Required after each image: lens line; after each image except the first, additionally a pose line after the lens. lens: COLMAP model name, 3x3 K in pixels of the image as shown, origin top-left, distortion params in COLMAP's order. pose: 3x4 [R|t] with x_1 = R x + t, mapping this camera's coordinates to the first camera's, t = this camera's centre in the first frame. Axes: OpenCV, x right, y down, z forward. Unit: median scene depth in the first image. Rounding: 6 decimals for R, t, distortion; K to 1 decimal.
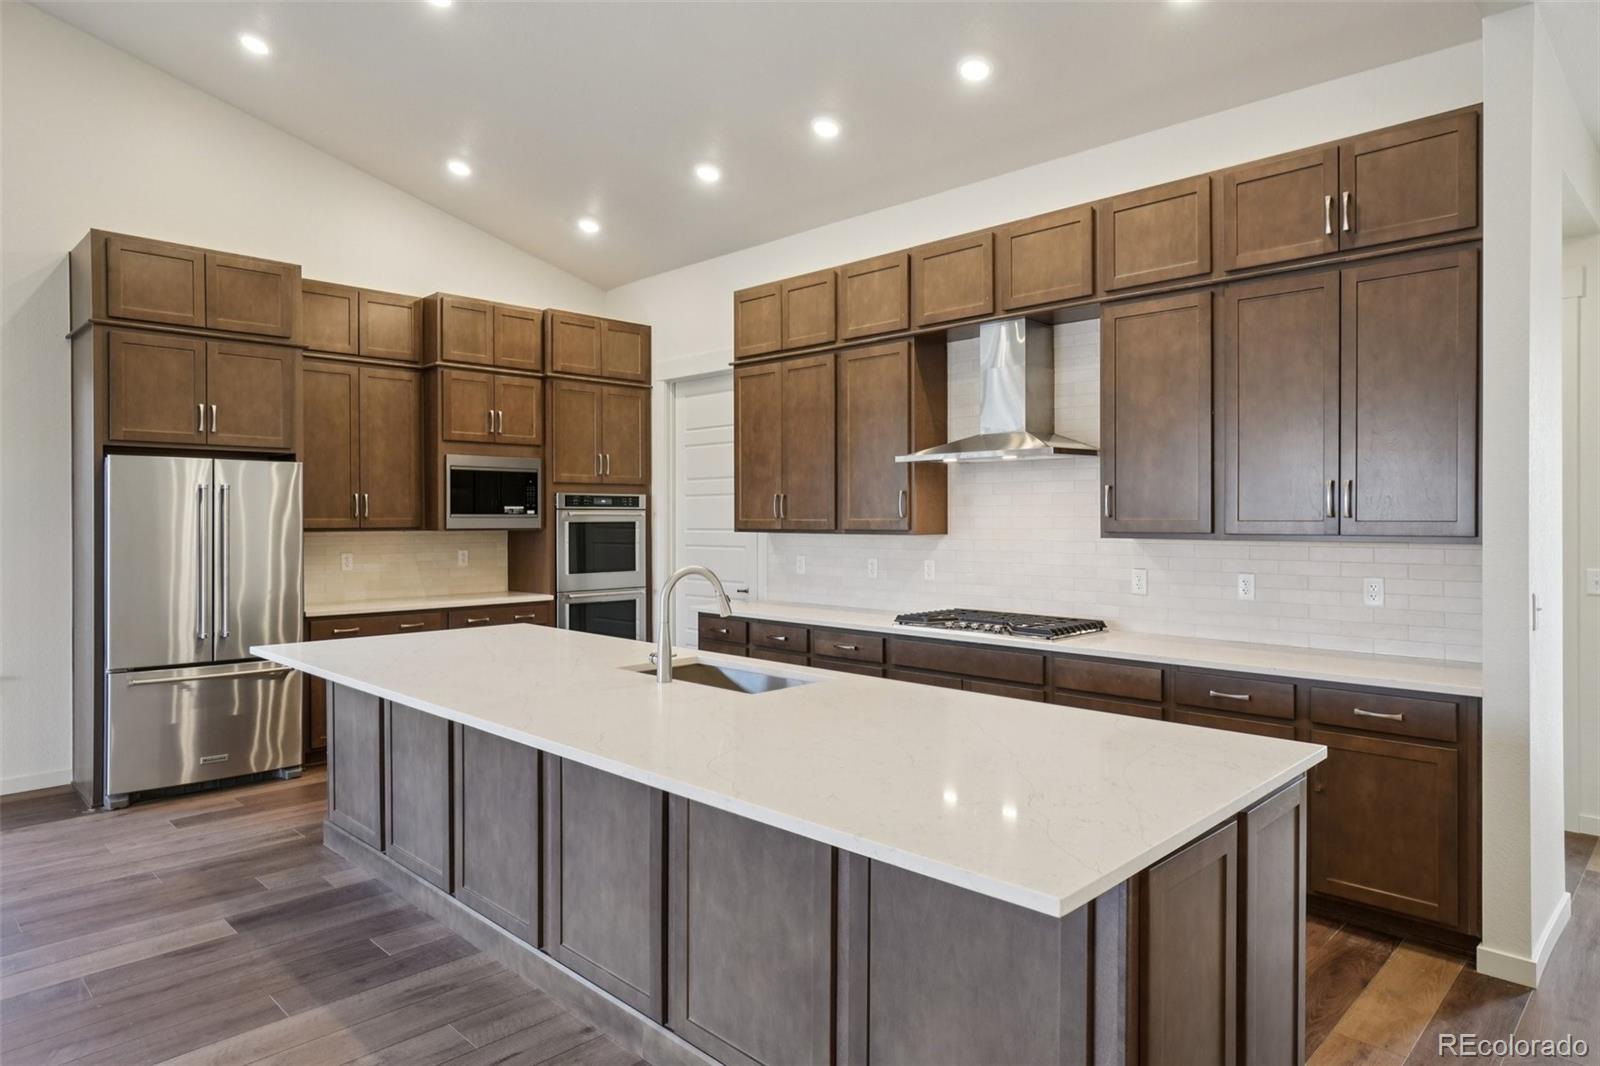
lens RADIAL K [[965.4, 0, 798.2], [0, 965.4, 520.6], [0, 0, 1]] dist [-0.000153, -0.000880]
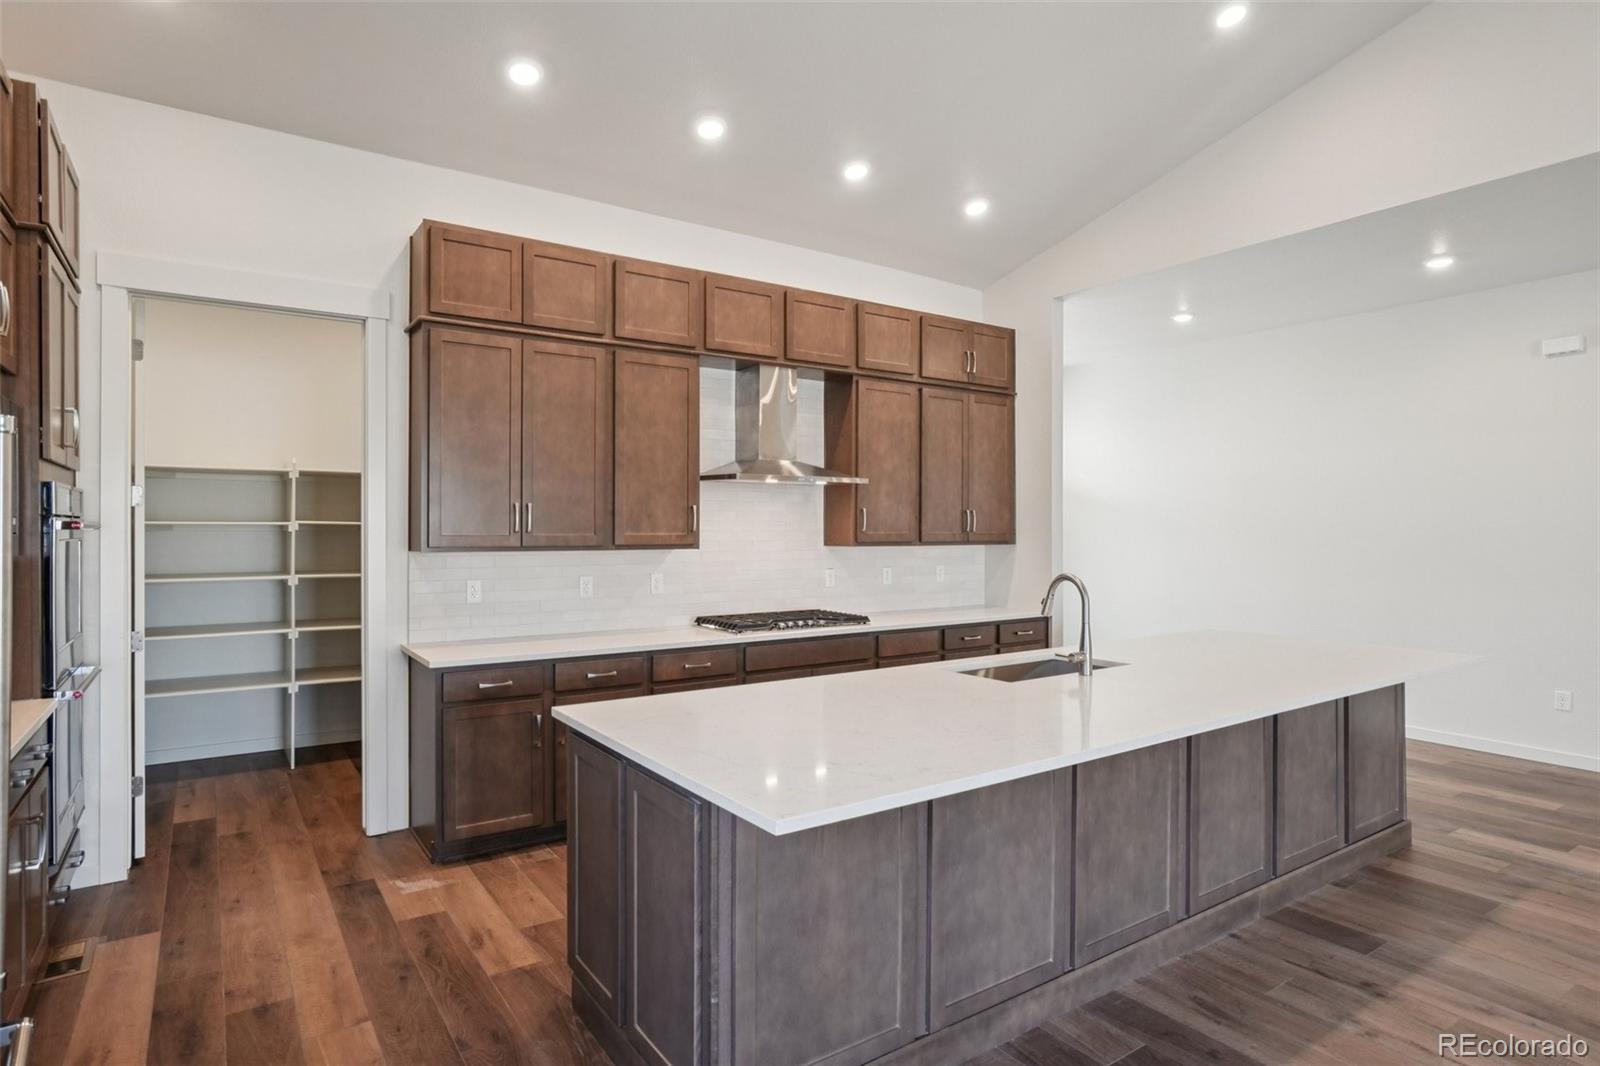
lens RADIAL K [[854.0, 0, 796.5], [0, 854.0, 536.4], [0, 0, 1]] dist [-0.024454, 0.001730]
pose [[0.195545, -0.005645, 0.980678, -0.763728], [0.004589, 0.999978, 0.004841, -0.002057], [-0.980684, 0.003553, 0.195567, 0.727516]]
